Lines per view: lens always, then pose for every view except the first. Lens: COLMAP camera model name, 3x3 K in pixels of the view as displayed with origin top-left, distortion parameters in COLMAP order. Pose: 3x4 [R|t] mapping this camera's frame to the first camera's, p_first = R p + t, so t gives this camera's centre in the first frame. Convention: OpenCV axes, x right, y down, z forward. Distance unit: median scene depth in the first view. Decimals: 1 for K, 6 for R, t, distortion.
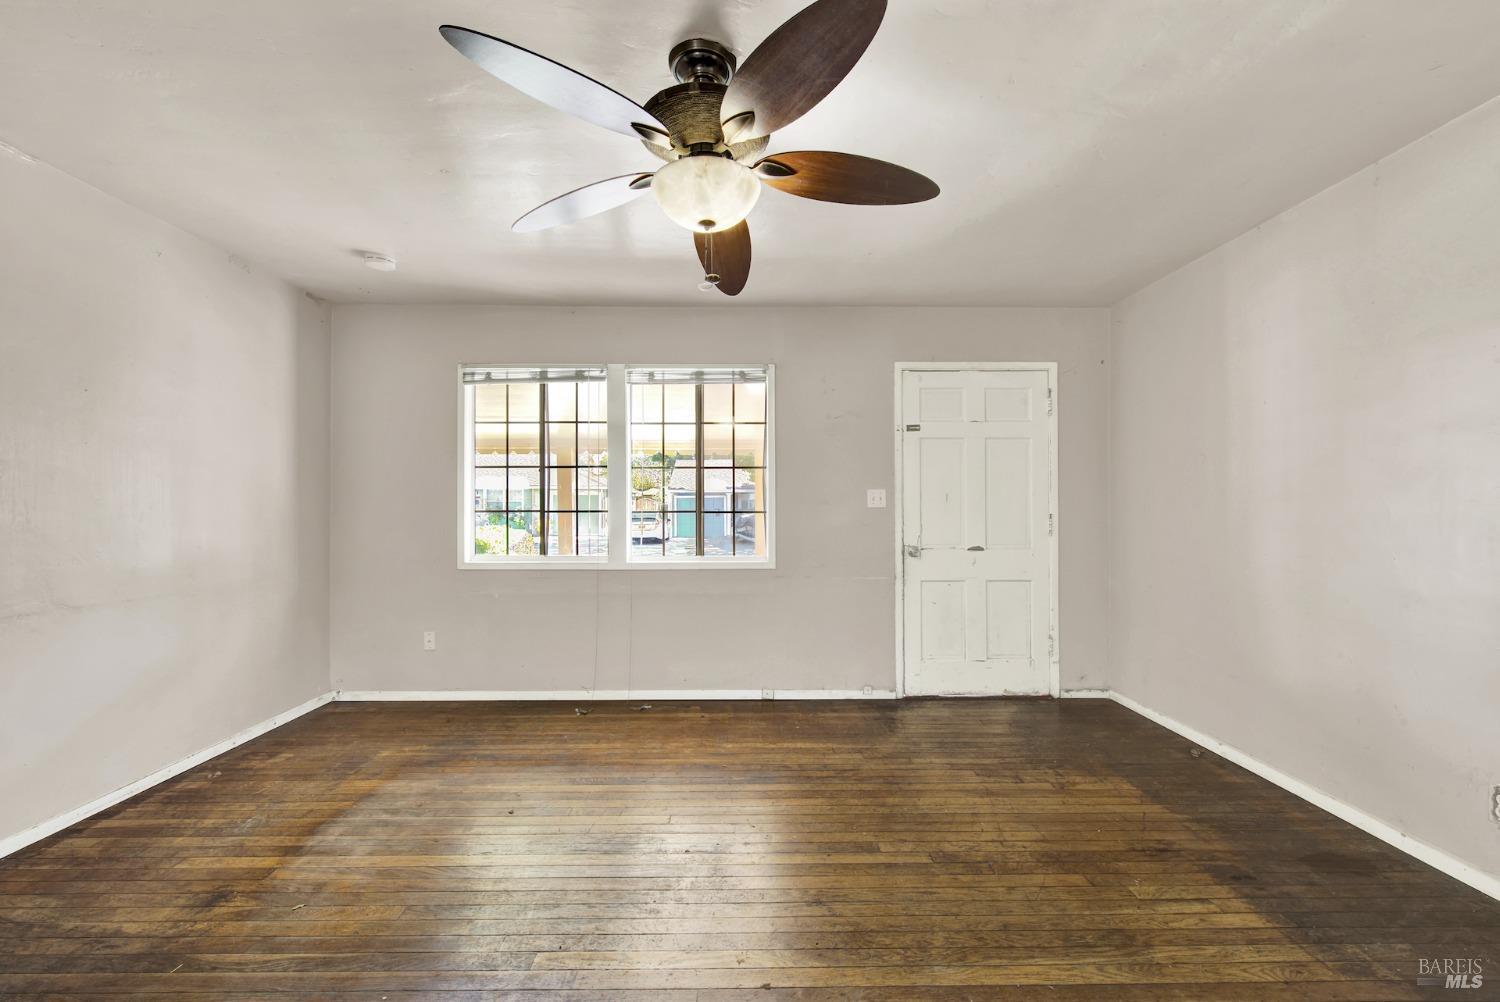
lens RADIAL K [[610.2, 0, 747.0], [0, 610.2, 503.1], [0, 0, 1]] dist [0.007123, -0.001163]
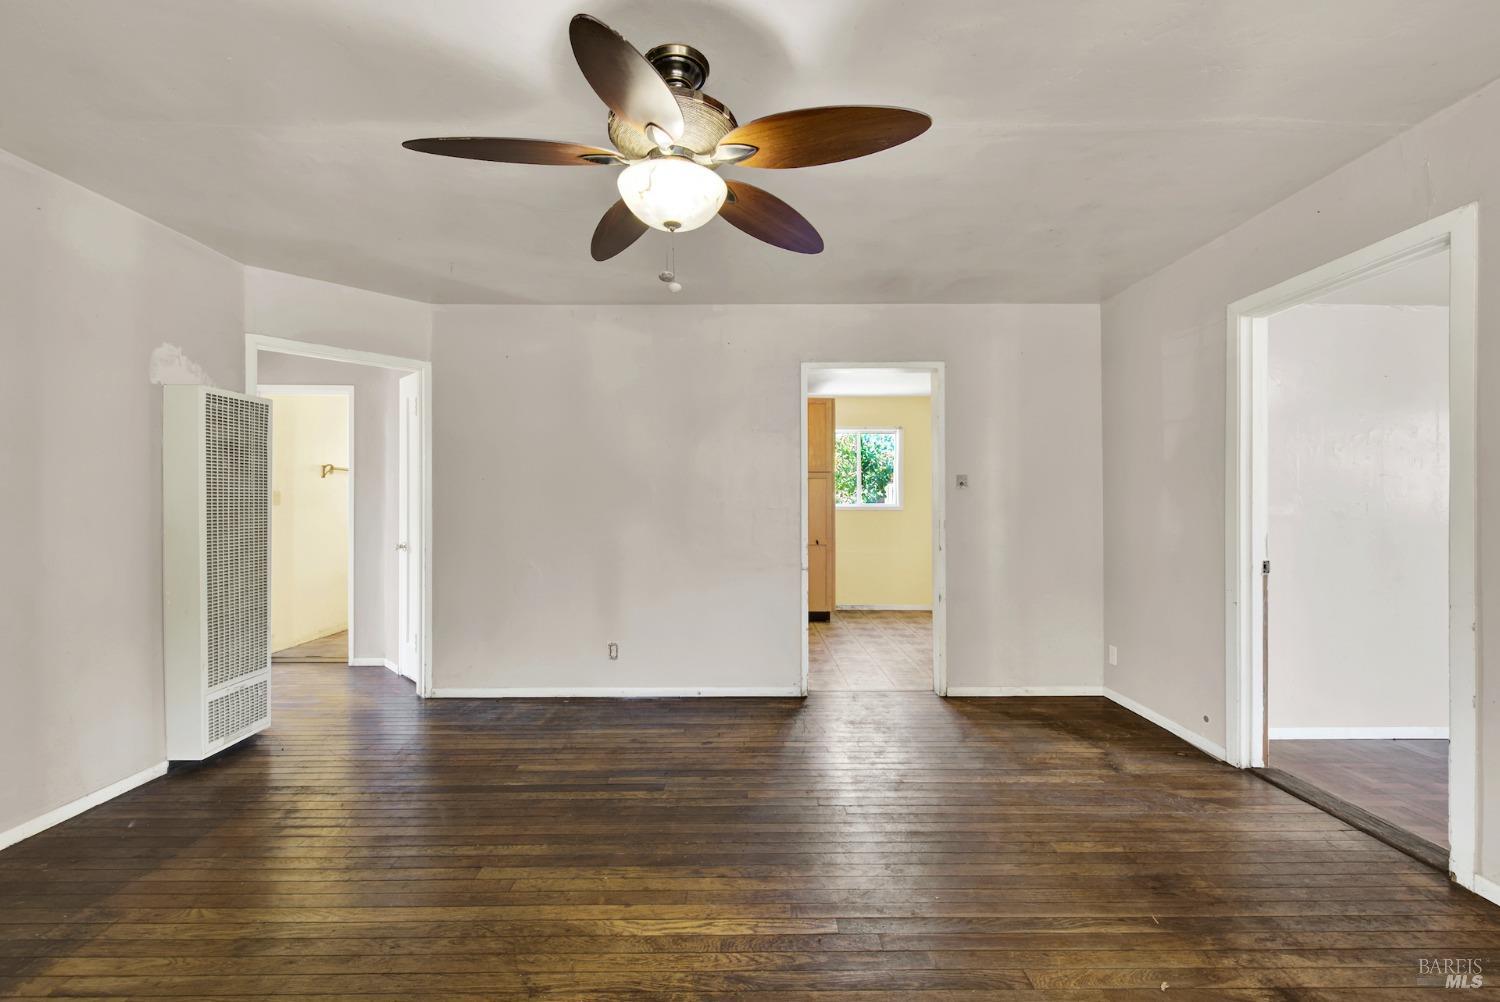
lens RADIAL K [[610.2, 0, 751.7], [0, 610.2, 502.5], [0, 0, 1]] dist [0.007123, -0.001163]
pose [[-0.999970, 0.005239, 0.005736, -0.199666], [0.005229, 0.999985, -0.001709, 0.005292], [-0.005745, -0.001679, -0.999982, 1.986574]]
